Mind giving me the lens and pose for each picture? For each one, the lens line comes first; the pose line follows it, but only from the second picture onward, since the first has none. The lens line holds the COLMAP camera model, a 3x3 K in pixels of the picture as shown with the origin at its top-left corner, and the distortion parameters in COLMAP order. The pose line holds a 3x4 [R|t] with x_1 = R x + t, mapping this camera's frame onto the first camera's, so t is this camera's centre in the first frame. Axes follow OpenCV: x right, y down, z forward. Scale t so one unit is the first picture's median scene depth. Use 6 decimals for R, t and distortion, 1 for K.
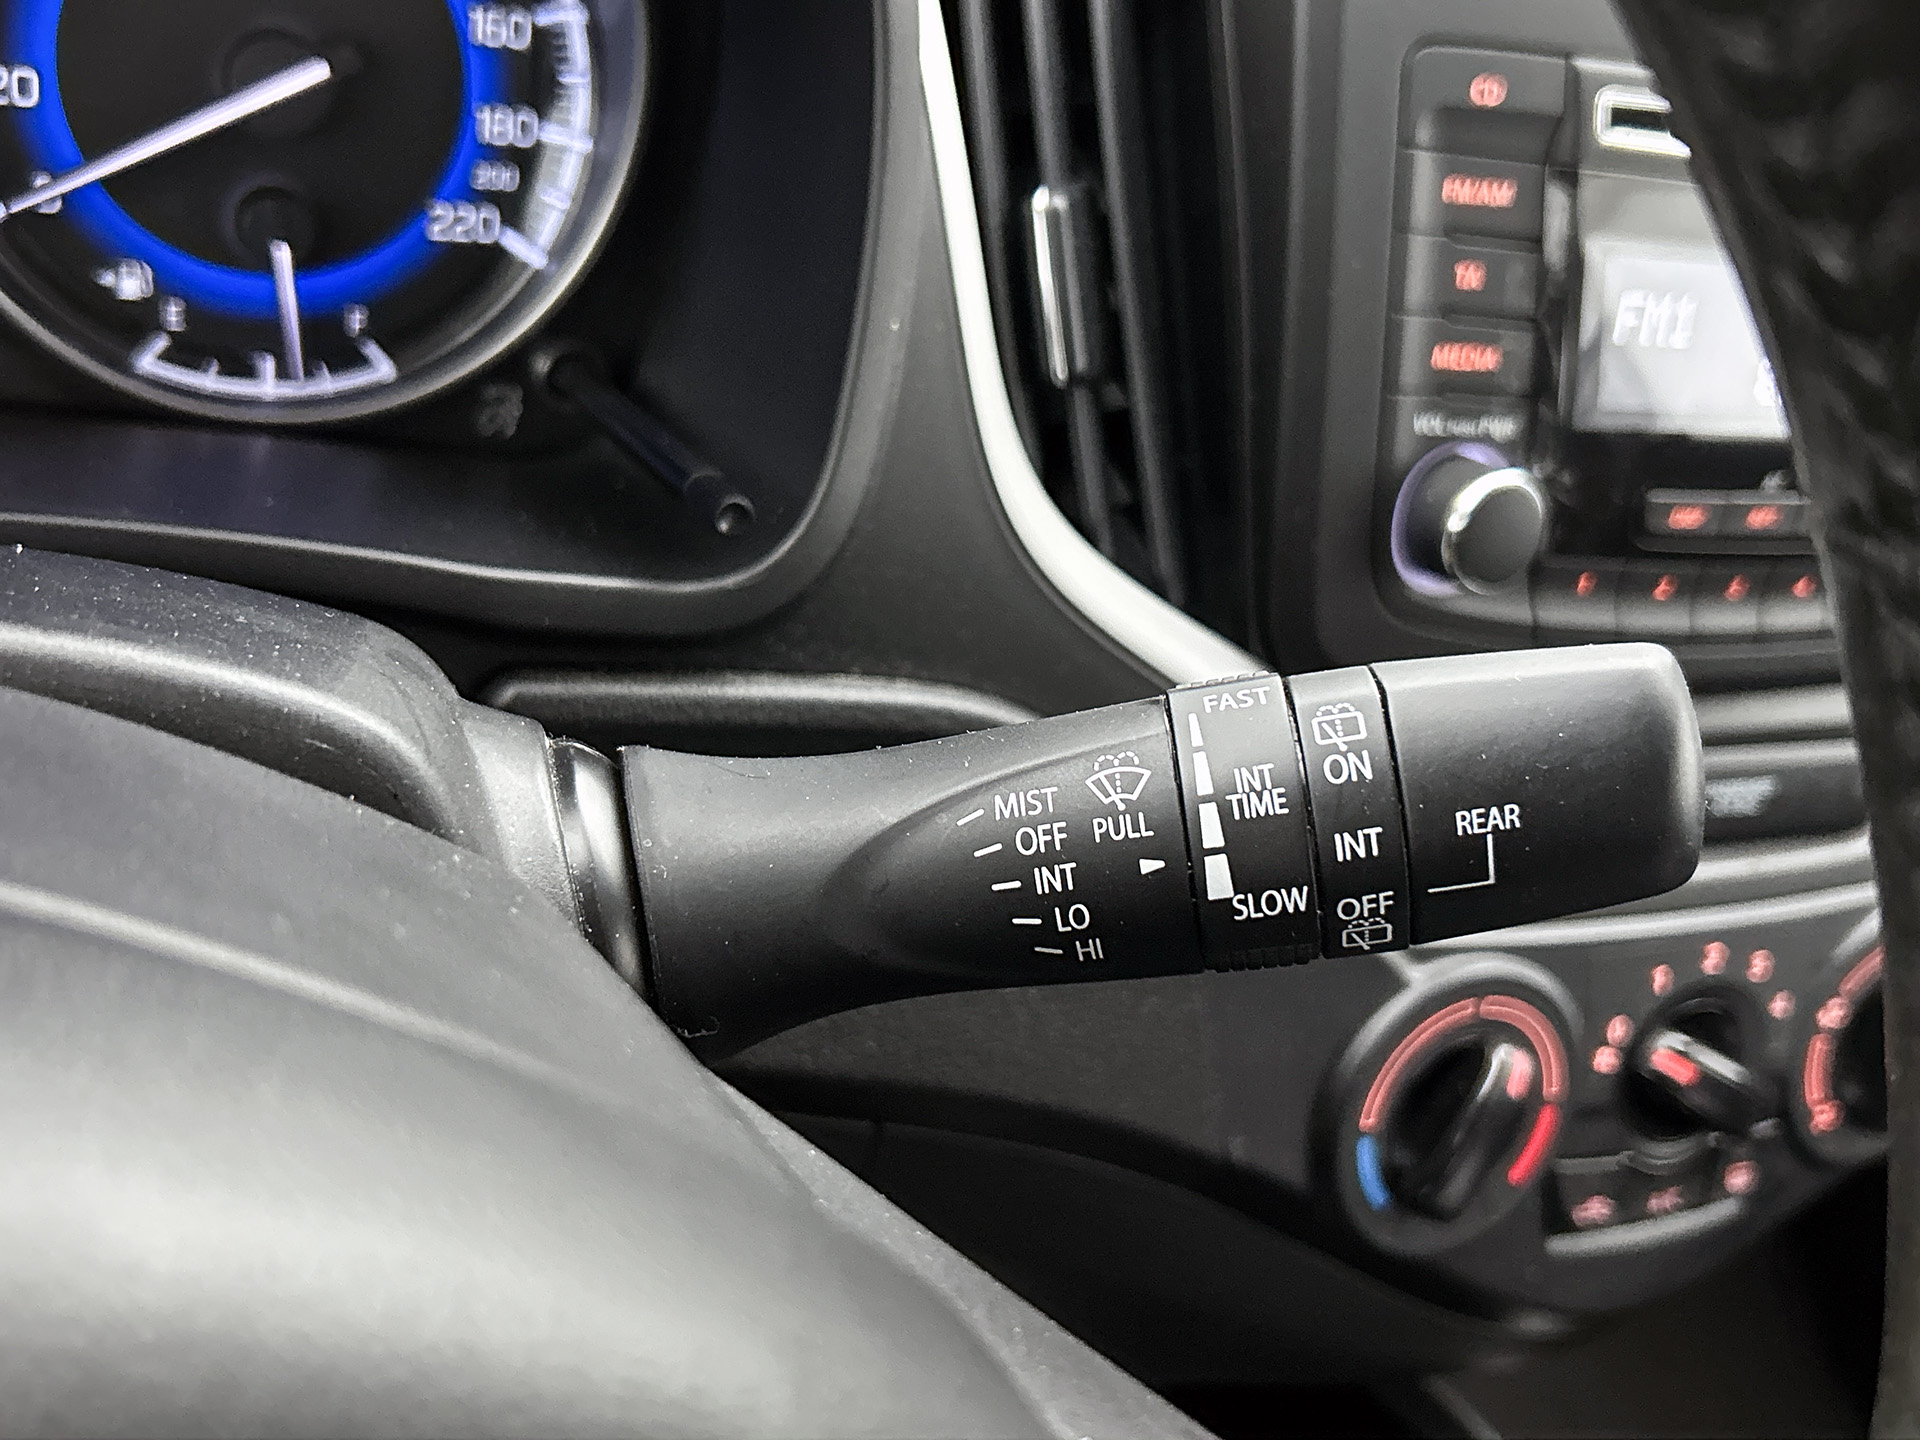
lens RADIAL K [[1979.2, 0, 966.4], [0, 1979.2, 743.4], [0, 0, 1]] dist [-0.017190, 0.000000]
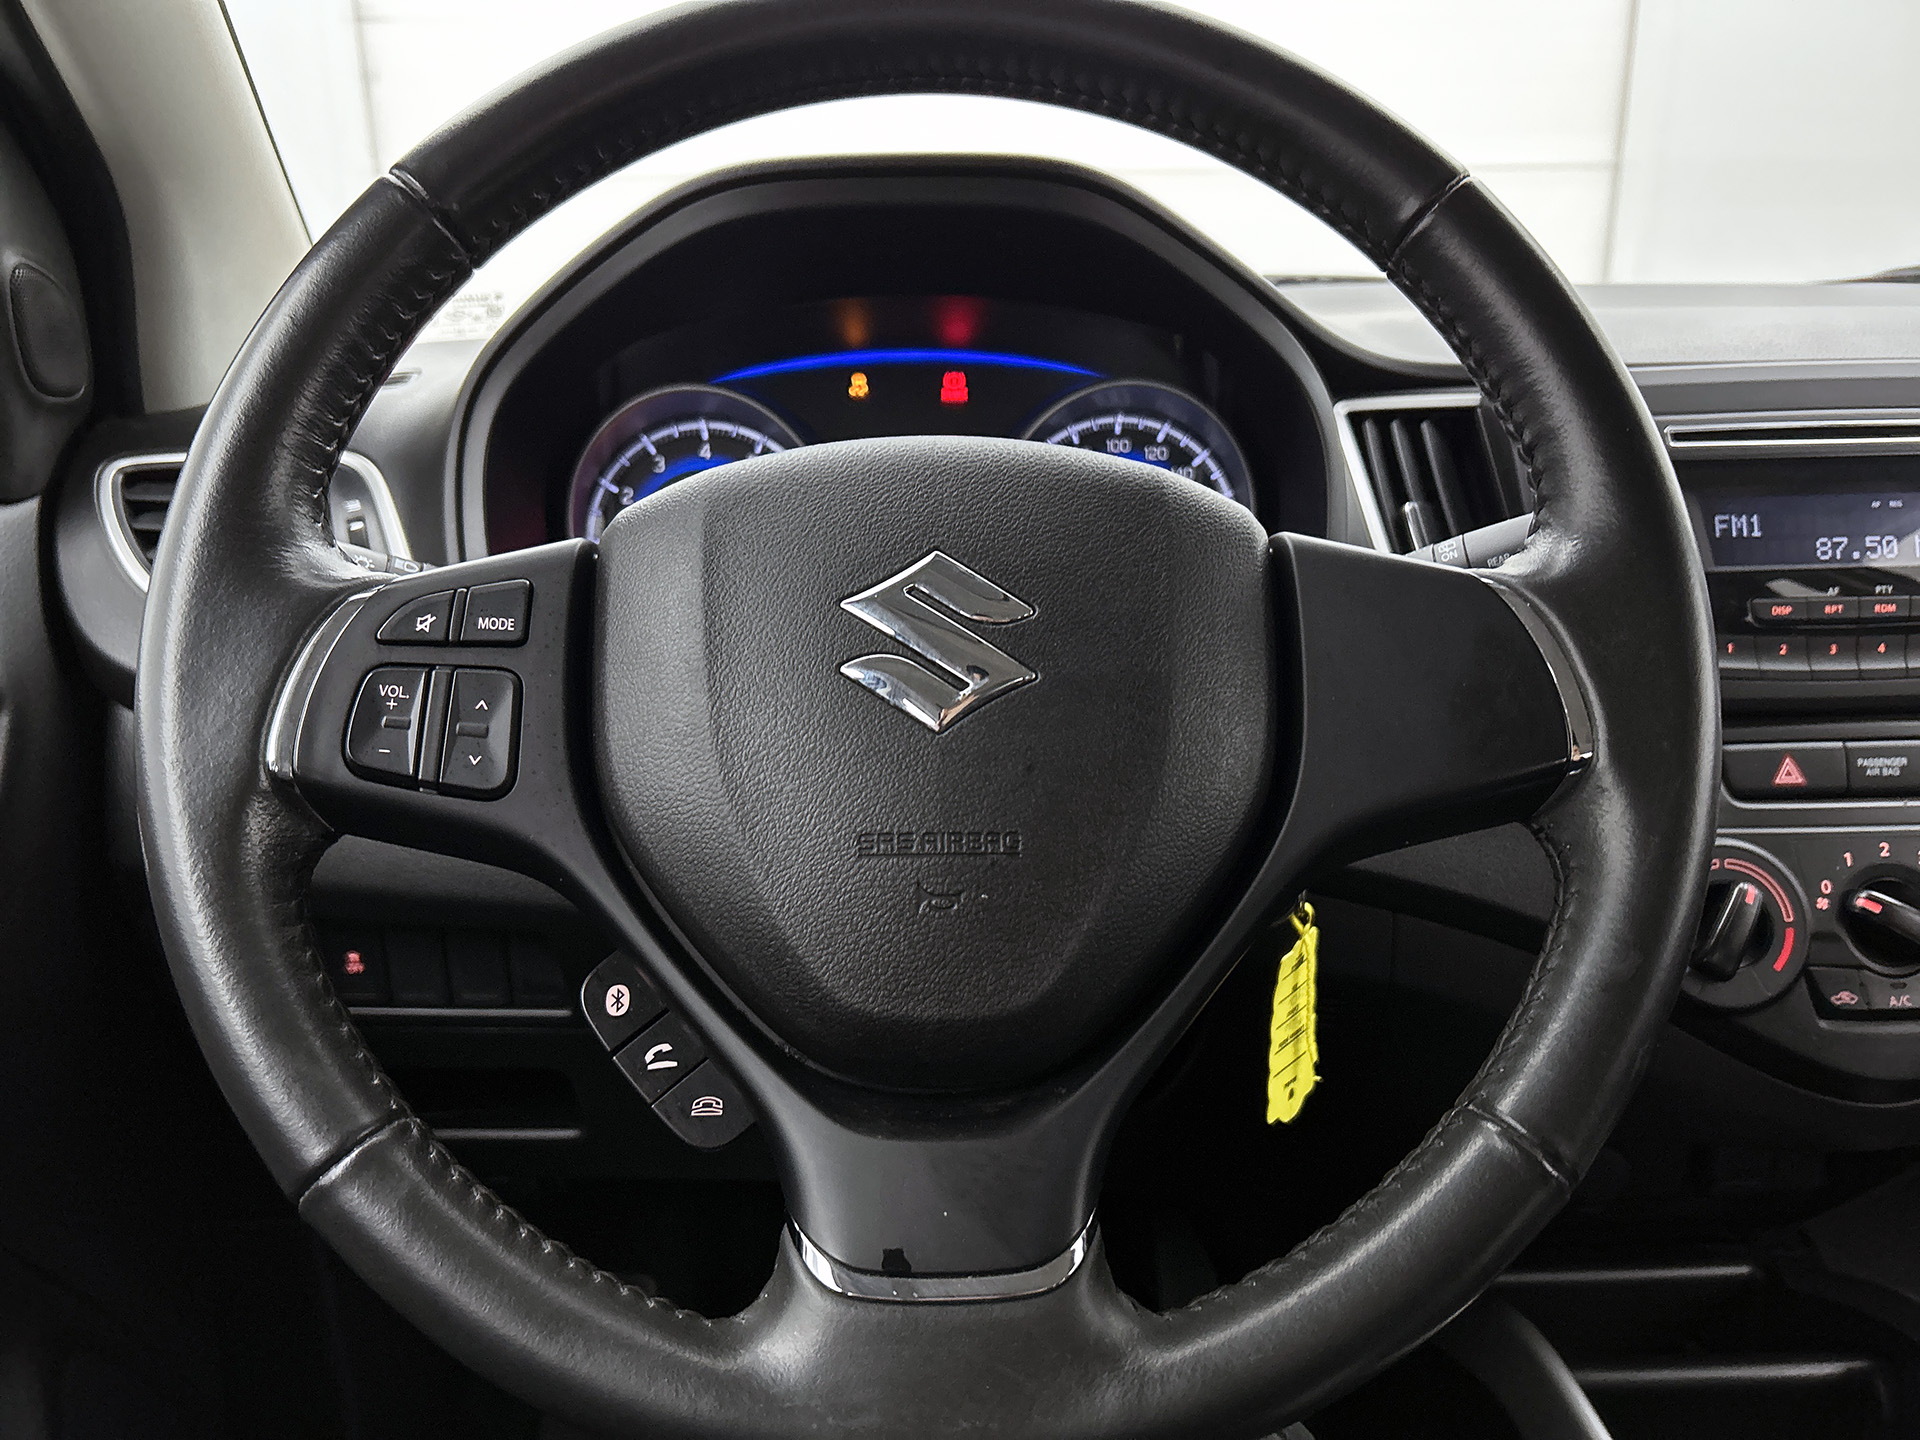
lens RADIAL K [[1494.4, 0, 945.9], [0, 1494.4, 708.7], [0, 0, 1]] dist [0.049472, -0.052844]
pose [[0.897403, -0.156028, -0.412701, 0.241036], [-0.027877, 0.913462, -0.405967, 0.706934], [0.440329, 0.375821, 0.815395, -0.686414]]
